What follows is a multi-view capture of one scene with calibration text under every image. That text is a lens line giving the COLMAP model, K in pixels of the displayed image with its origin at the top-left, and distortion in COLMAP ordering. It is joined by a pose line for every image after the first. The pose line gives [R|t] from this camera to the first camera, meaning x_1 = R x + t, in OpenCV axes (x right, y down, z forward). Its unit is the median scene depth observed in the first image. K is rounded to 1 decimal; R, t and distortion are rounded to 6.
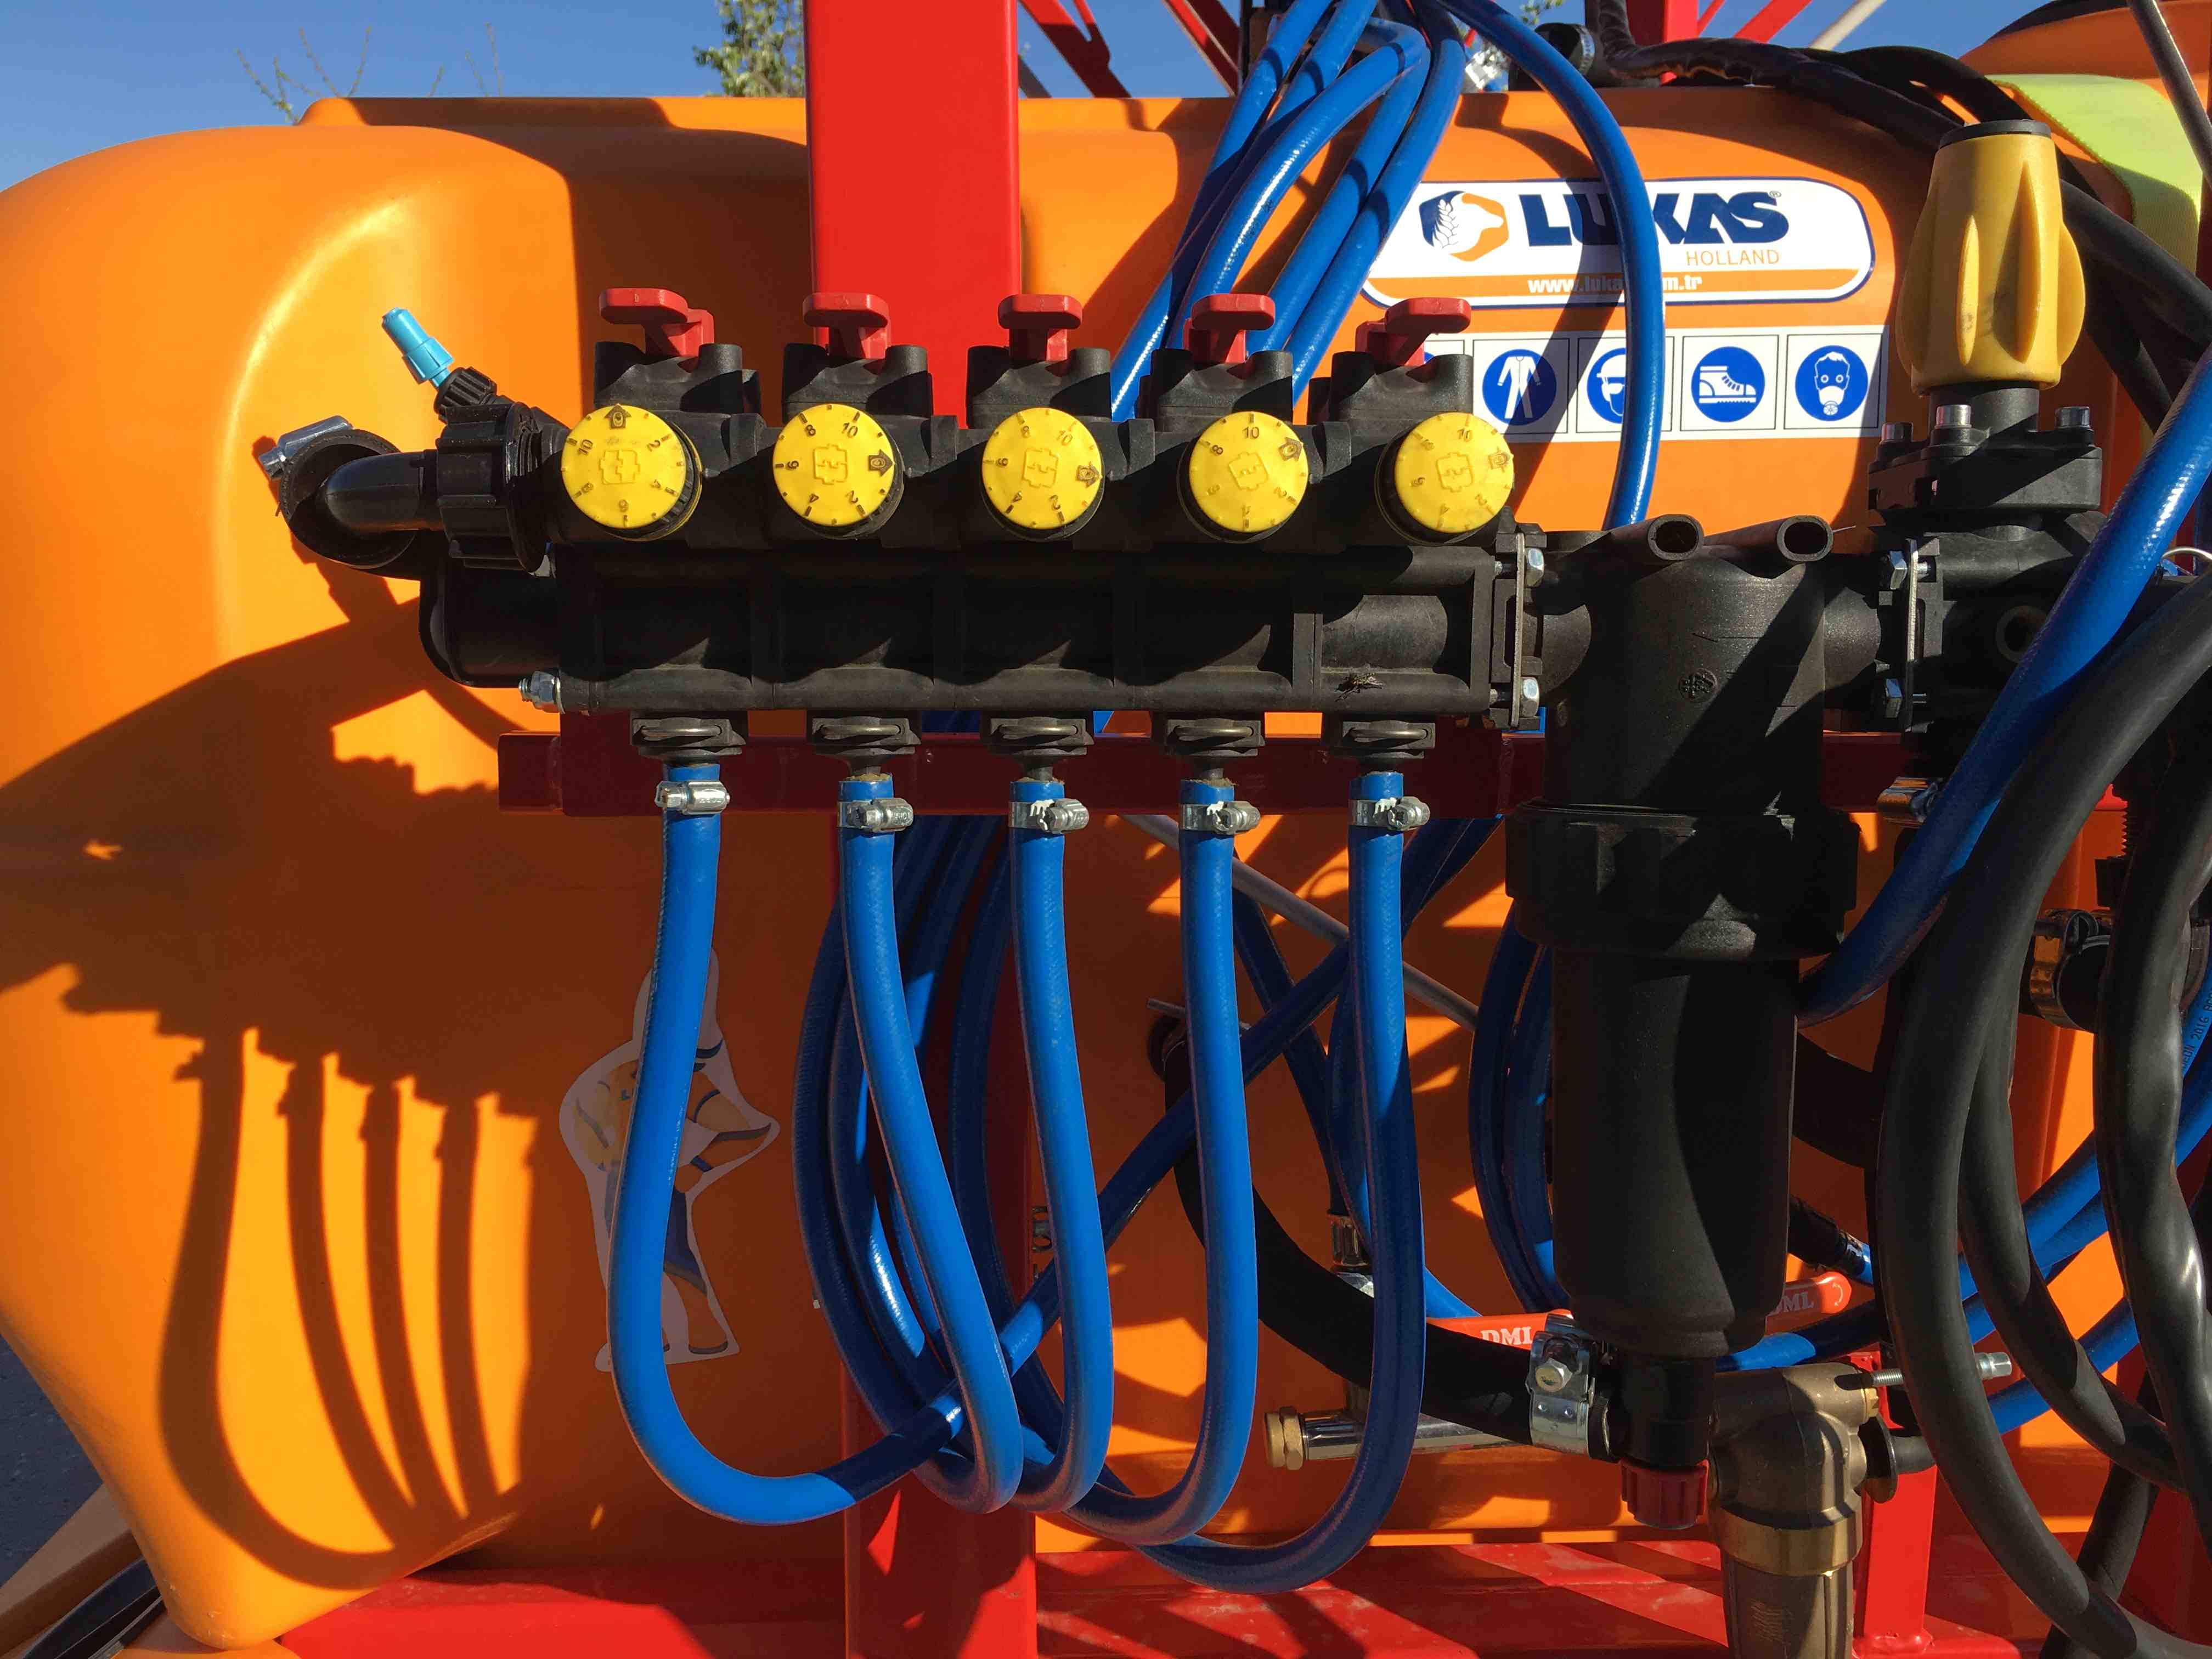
lens RADIAL K [[1918.8, 0, 1087.4], [0, 1918.8, 830.0], [0, 0, 1]] dist [0.066927, -0.091563]
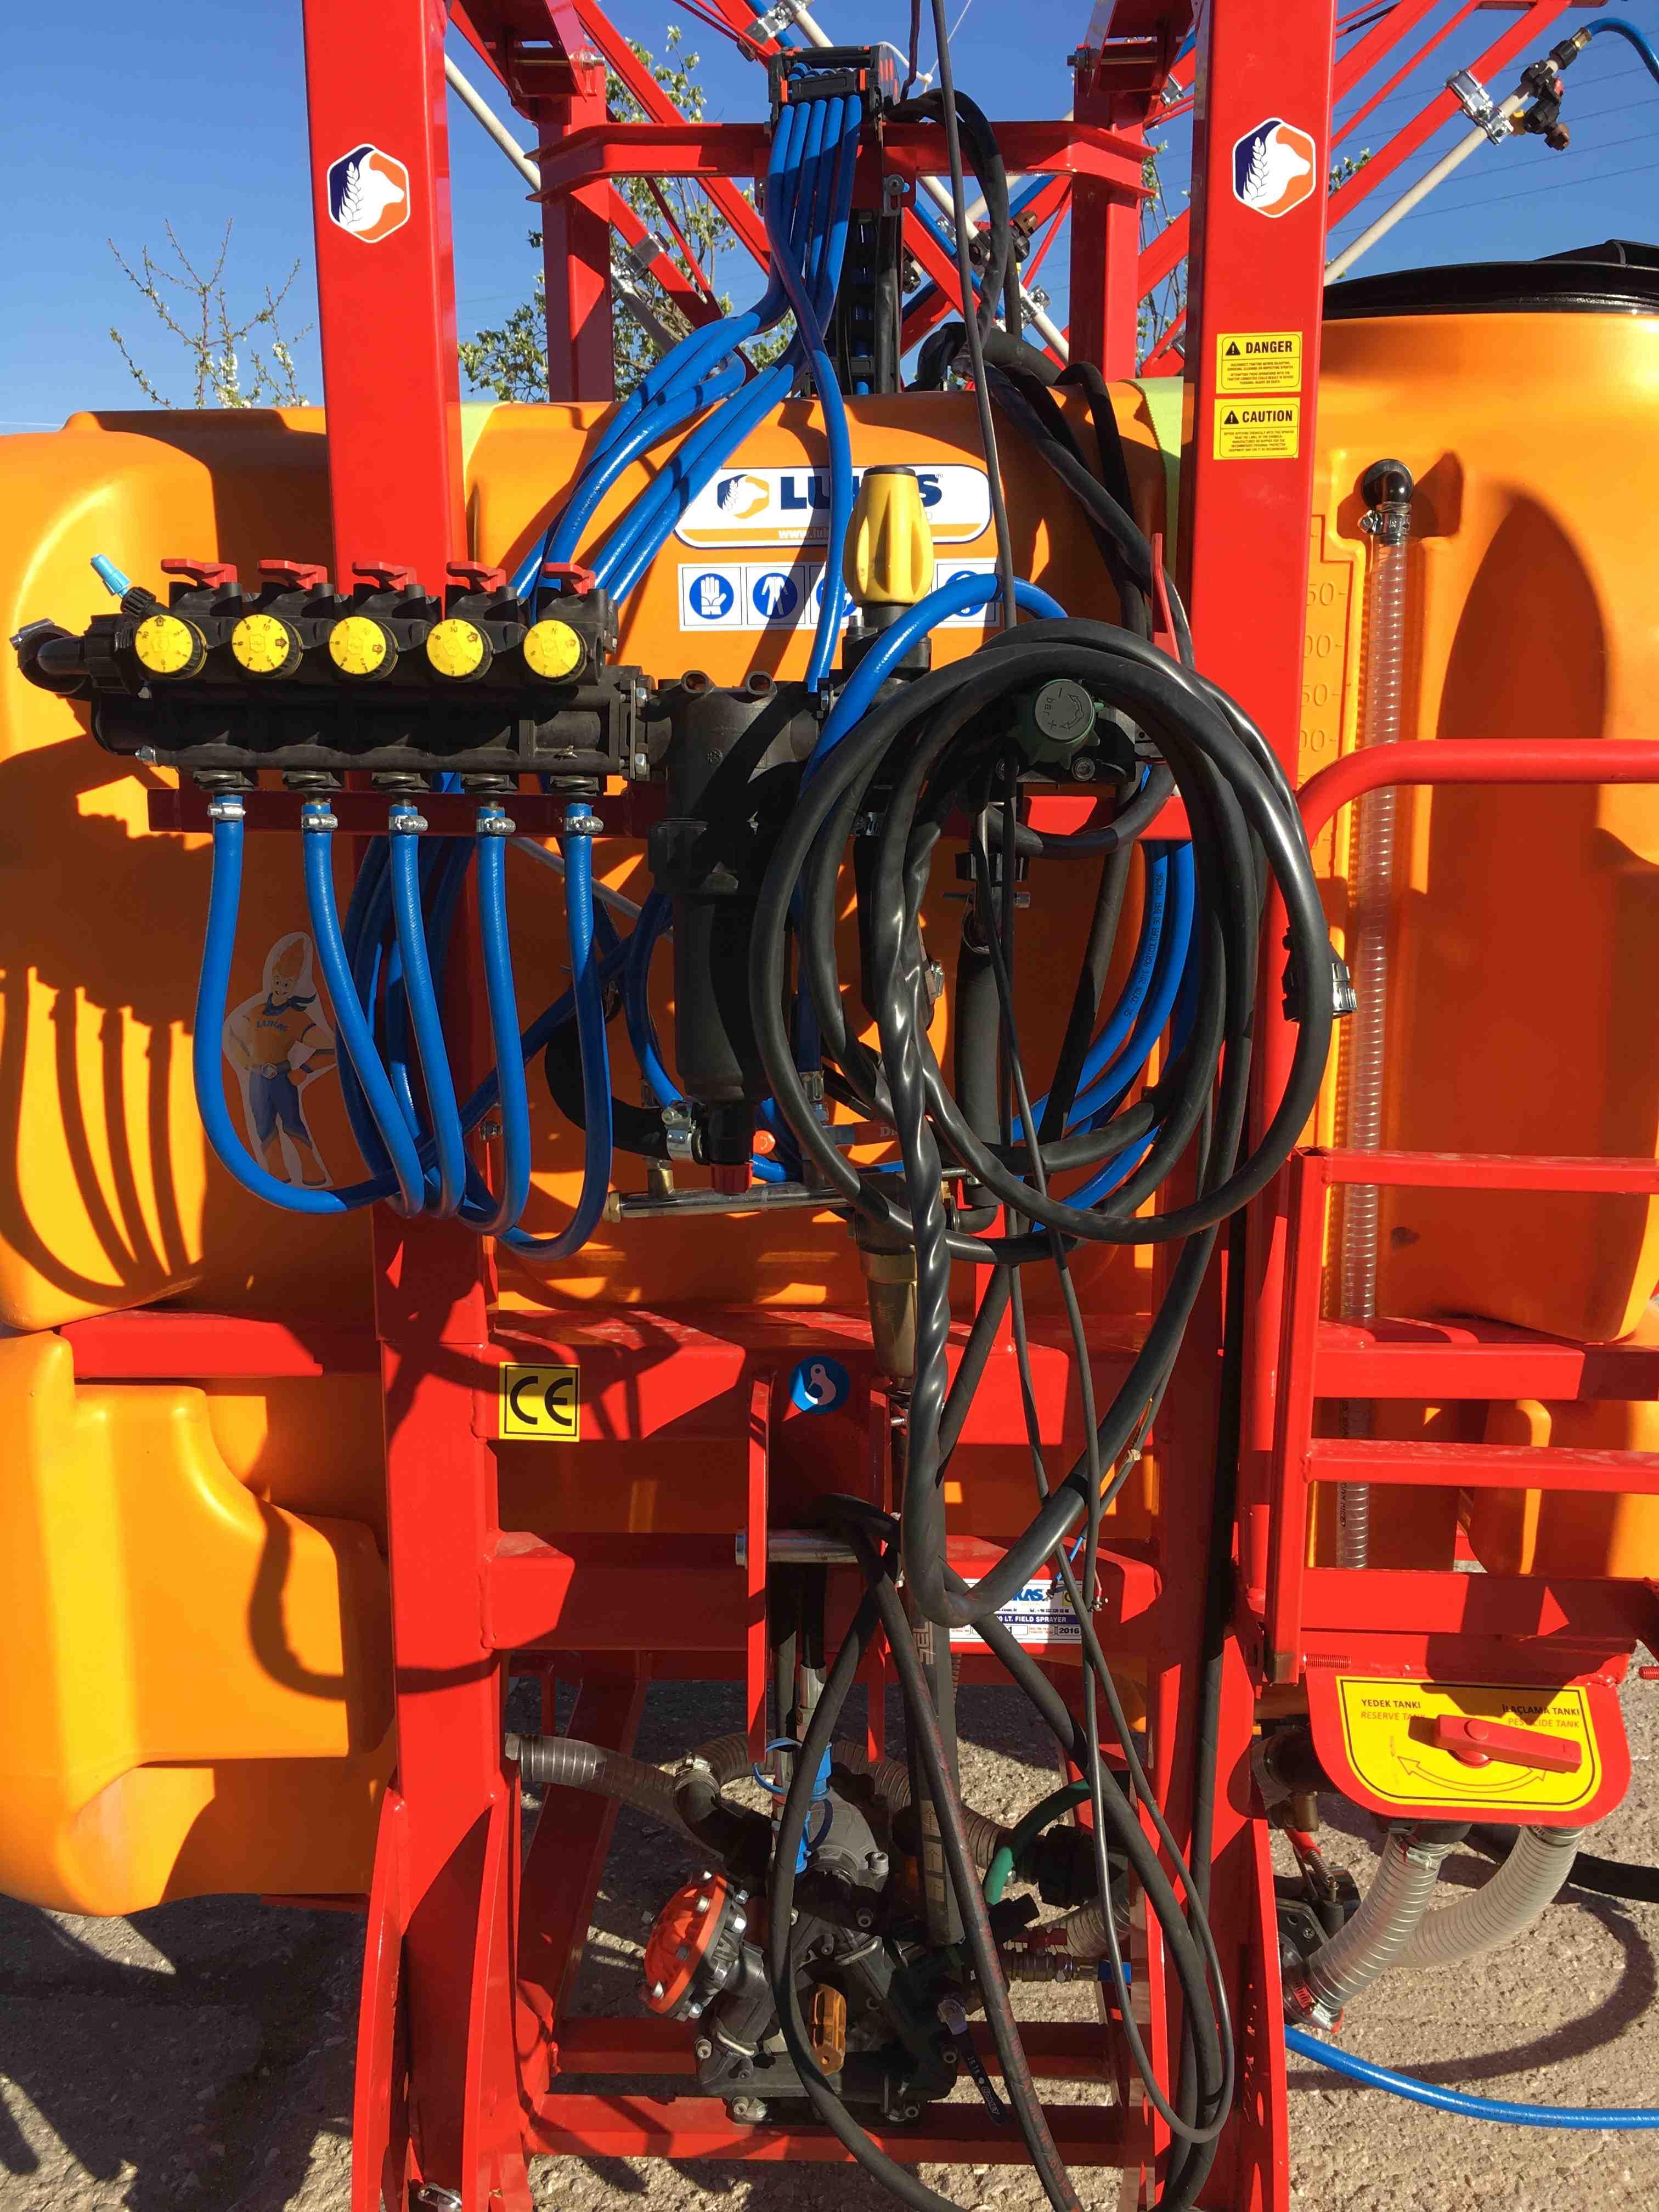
lens RADIAL K [[1918.8, 0, 836.4], [0, 1918.8, 1111.2], [0, 0, 1]] dist [0.066927, -0.091563]
pose [[0.998064, 0.014510, -0.060473, 0.395904], [-0.011158, 0.998402, 0.055405, 0.125483], [0.061180, -0.054623, 0.996631, -0.698354]]
